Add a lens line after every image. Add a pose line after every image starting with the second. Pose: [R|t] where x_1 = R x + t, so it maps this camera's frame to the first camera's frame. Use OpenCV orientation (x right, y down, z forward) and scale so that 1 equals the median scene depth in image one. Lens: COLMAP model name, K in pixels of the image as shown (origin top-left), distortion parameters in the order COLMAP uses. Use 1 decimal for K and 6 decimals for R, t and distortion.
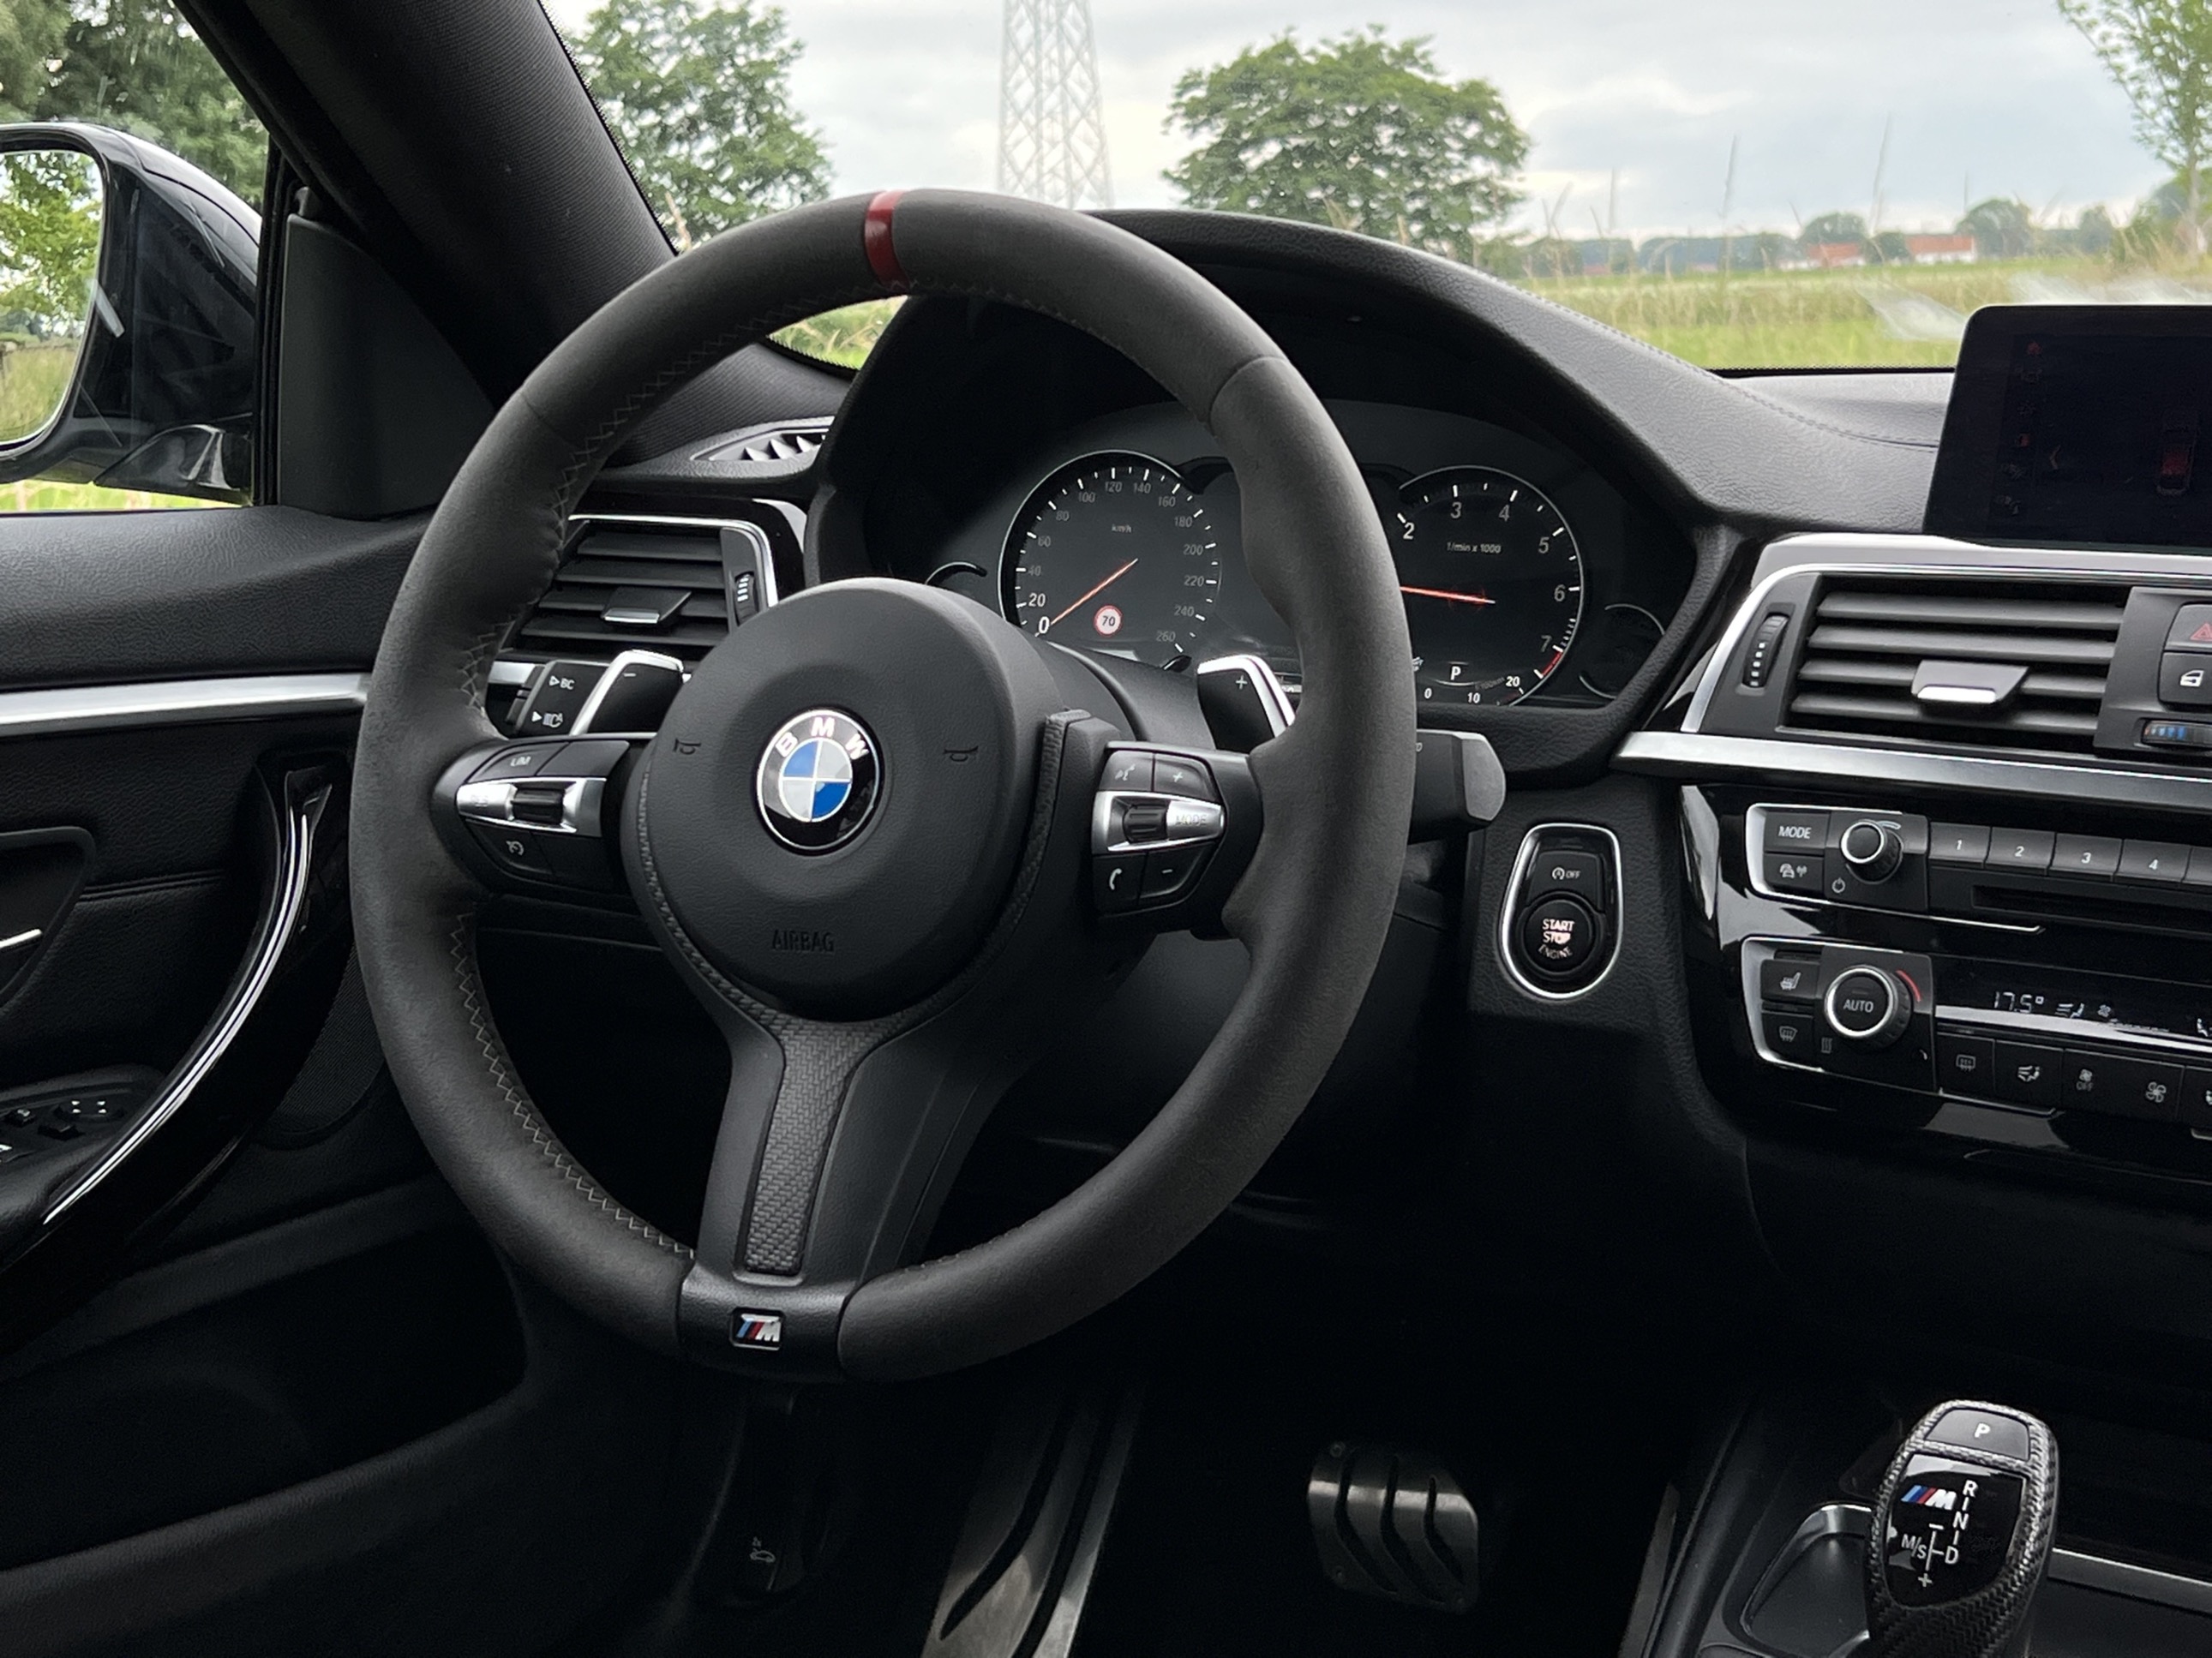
lens RADIAL K [[3392.1, 0, 1126.5], [0, 3392.1, 783.6], [0, 0, 1]] dist [0.216009, -0.707101]
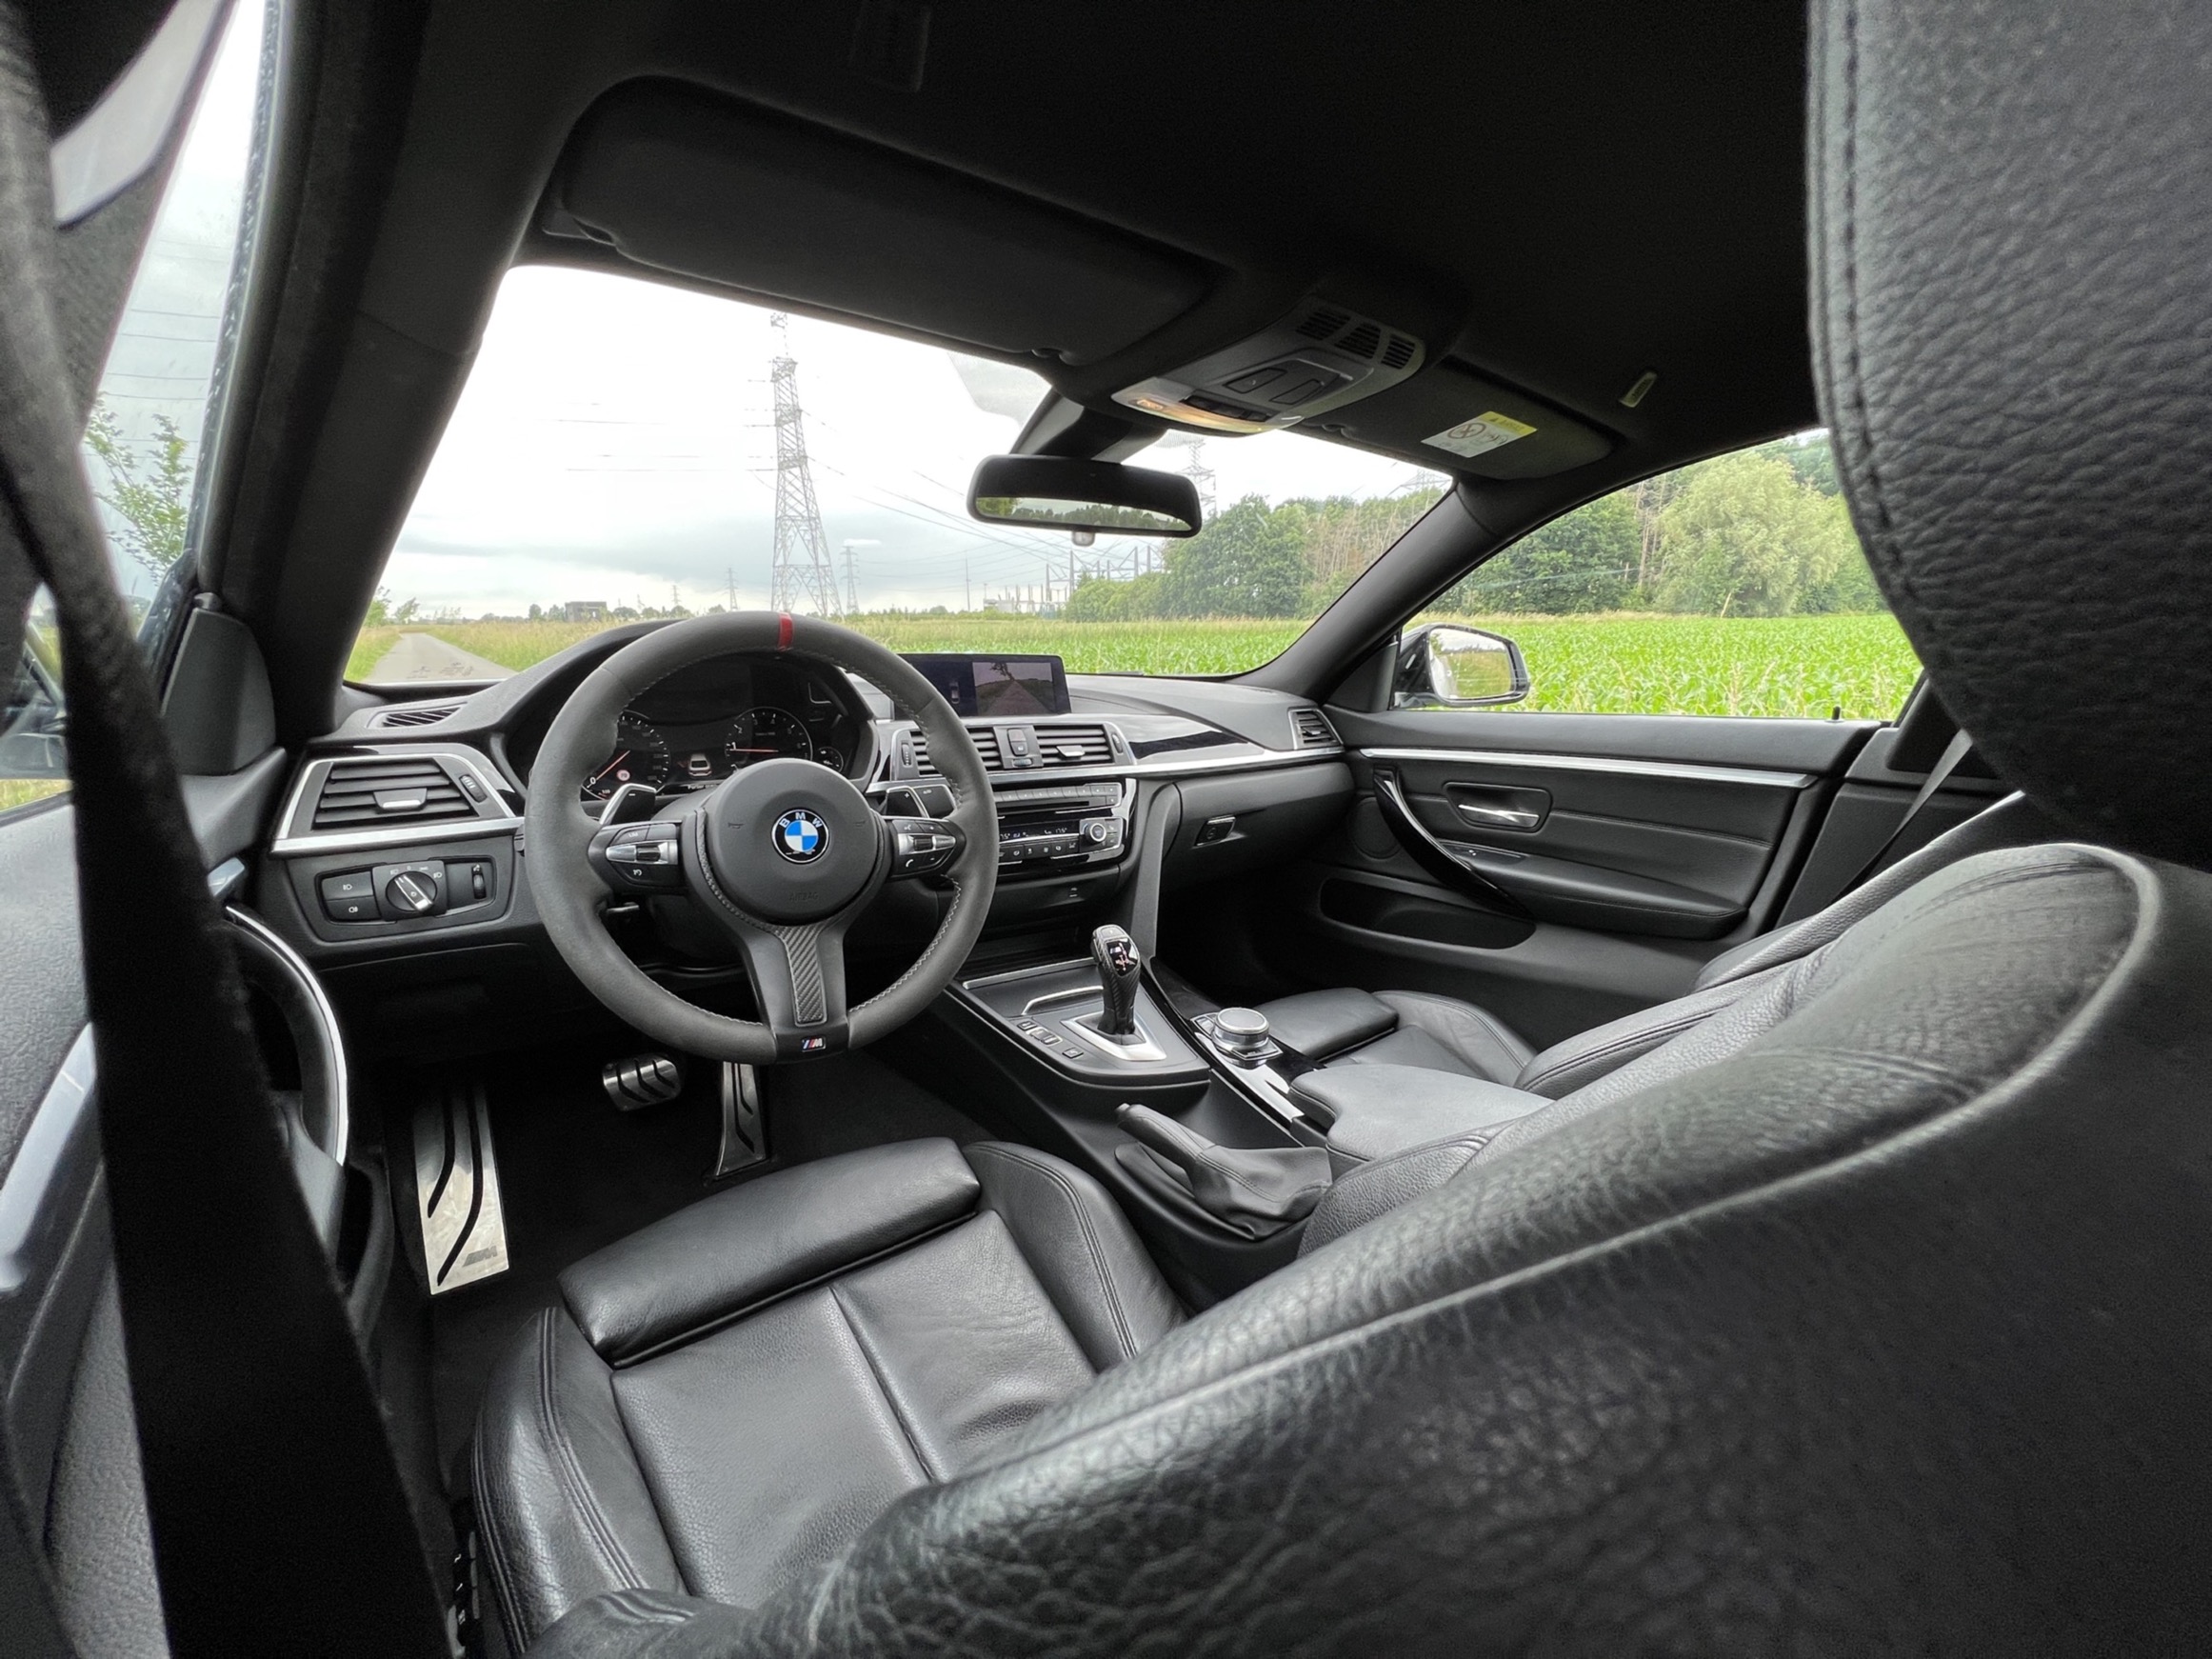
lens RADIAL K [[896.7, 0, 1110.9], [0, 896.7, 819.7], [0, 0, 1]] dist [-0.000536, 0.000285]
pose [[0.409390, -0.174368, 0.895542, -0.532571], [0.126680, 0.982923, 0.133471, -0.066106], [-0.903522, 0.058806, 0.424488, 0.420093]]
